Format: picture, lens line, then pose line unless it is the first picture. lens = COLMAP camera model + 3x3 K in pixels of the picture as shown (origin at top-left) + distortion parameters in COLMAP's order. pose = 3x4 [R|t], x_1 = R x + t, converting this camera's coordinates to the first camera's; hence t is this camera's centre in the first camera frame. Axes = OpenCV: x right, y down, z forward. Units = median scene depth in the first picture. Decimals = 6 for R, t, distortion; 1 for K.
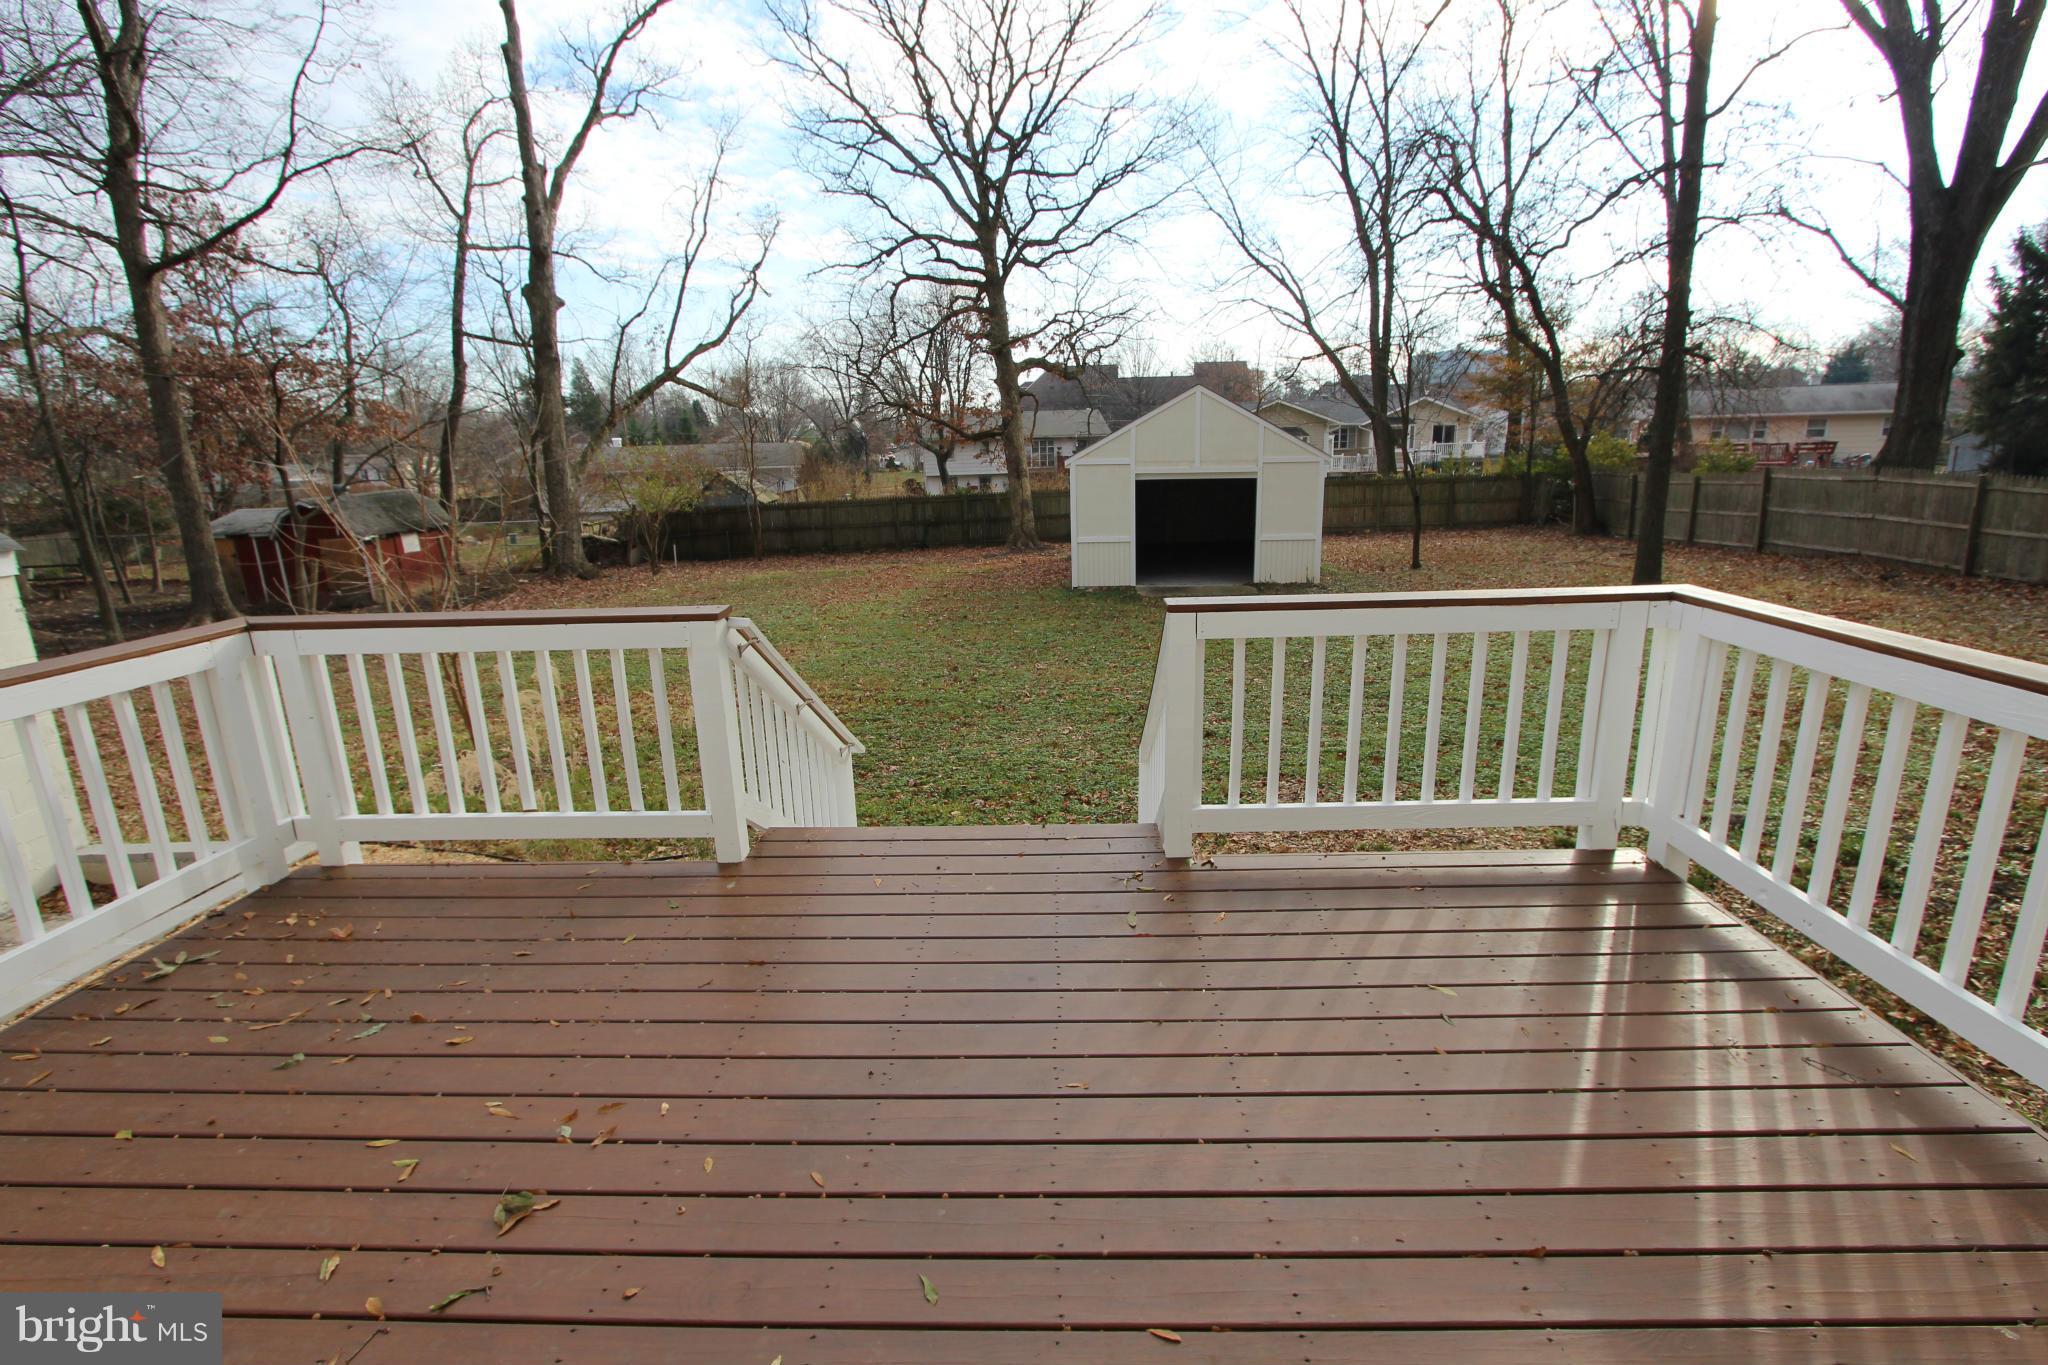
lens RADIAL K [[948.7, 0, 1024.0], [0, 948.7, 682.5], [0, 0, 1]] dist [-0.001926, -0.000164]
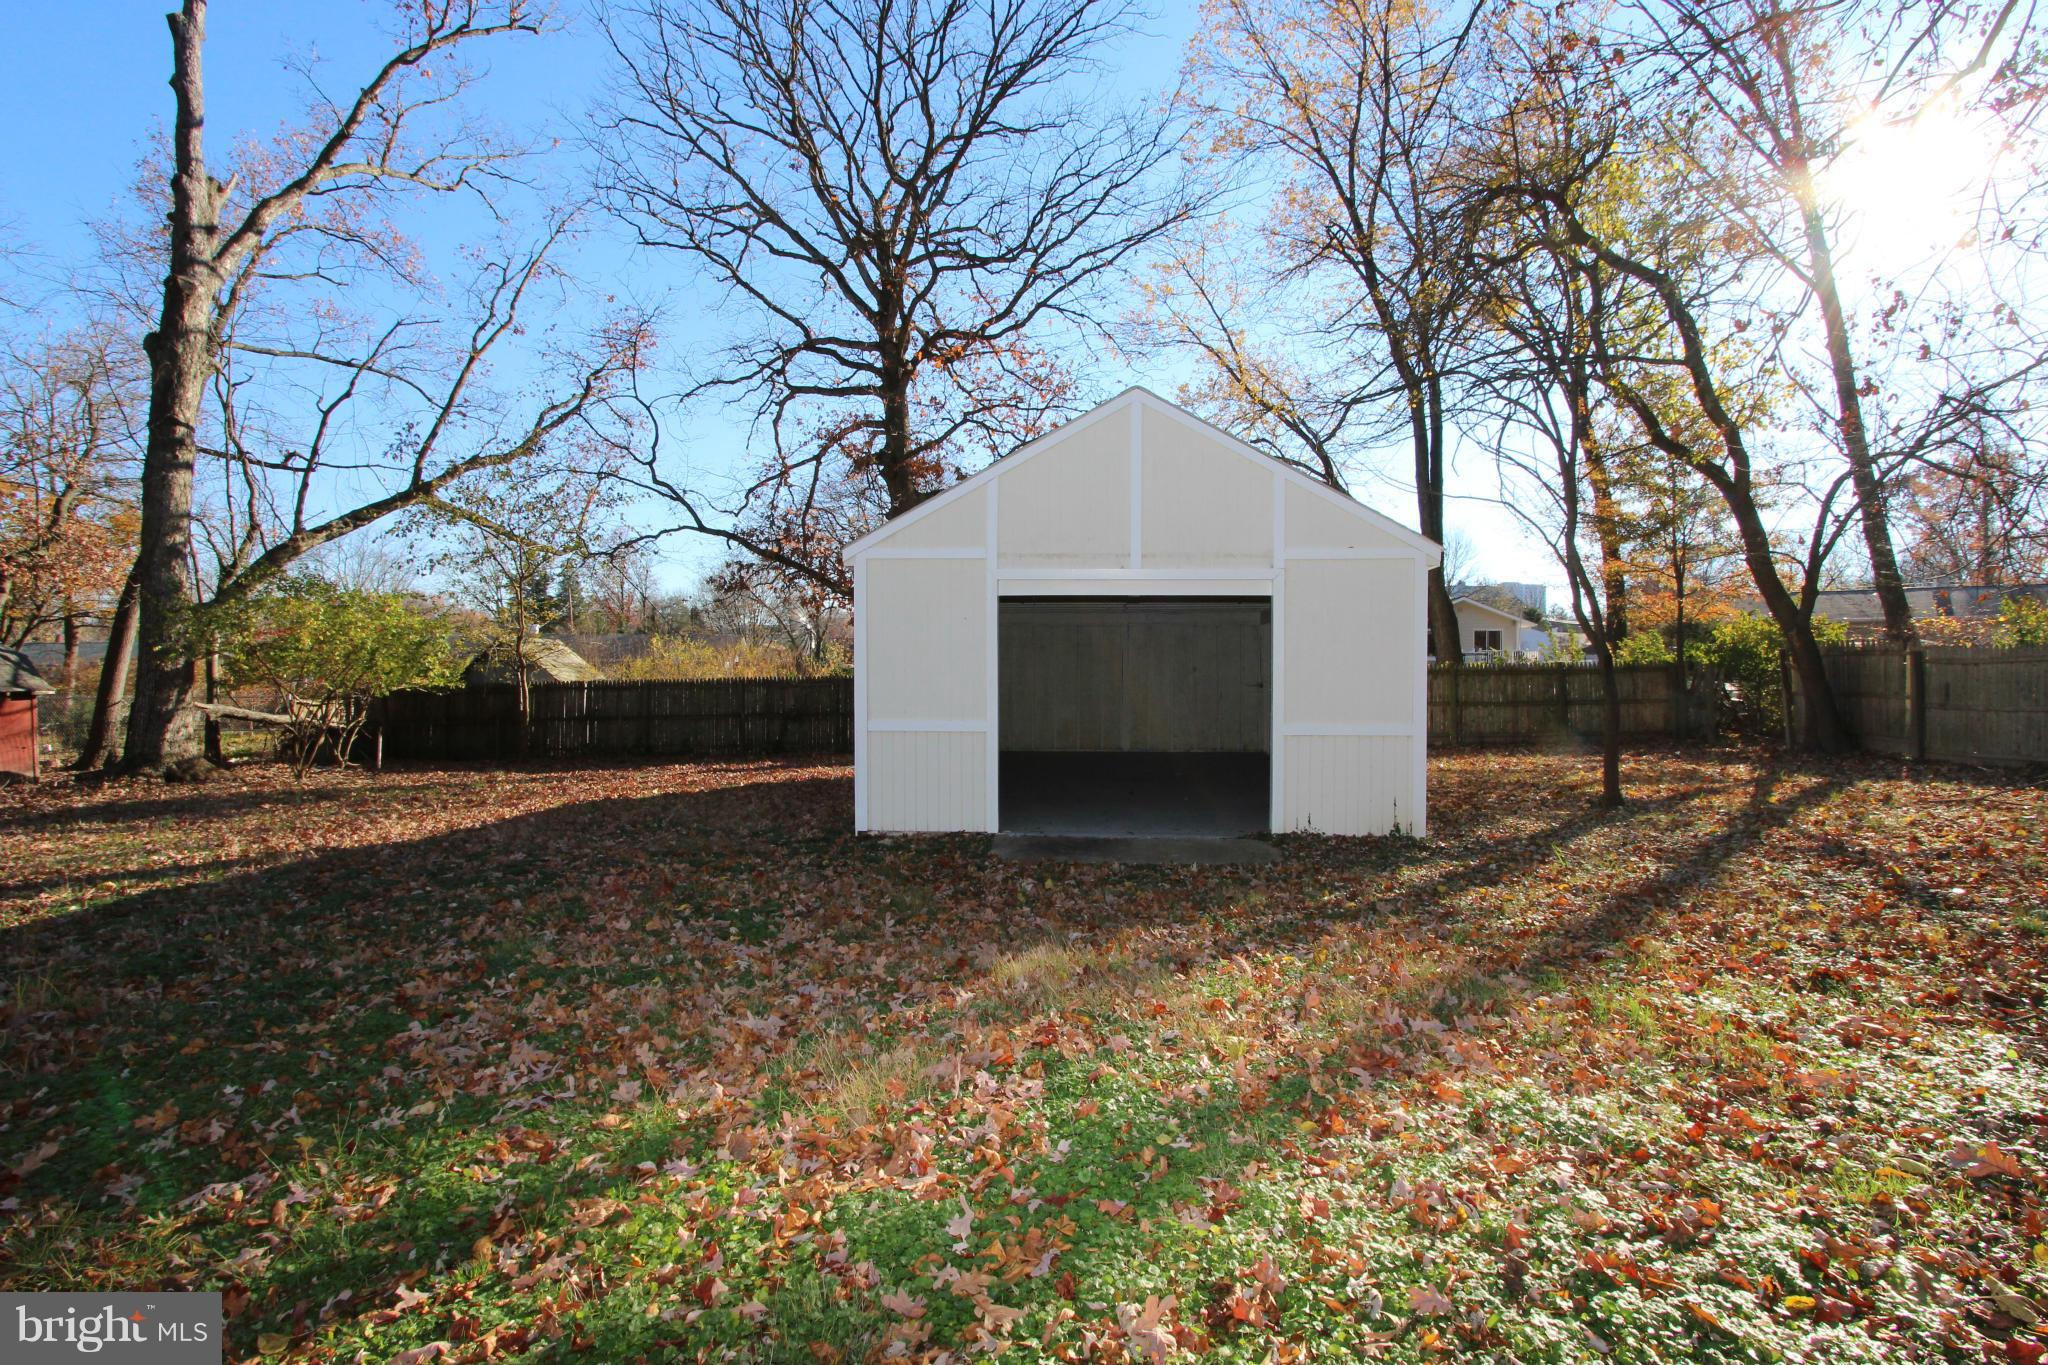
lens RADIAL K [[950.6, 0, 1026.0], [0, 950.6, 674.8], [0, 0, 1]] dist [-0.015239, 0.000913]
pose [[0.999544, 0.026061, -0.015270, 0.085261], [-0.028905, 0.972003, -0.233186, -0.045236], [0.008765, 0.233521, 0.972312, 0.355568]]
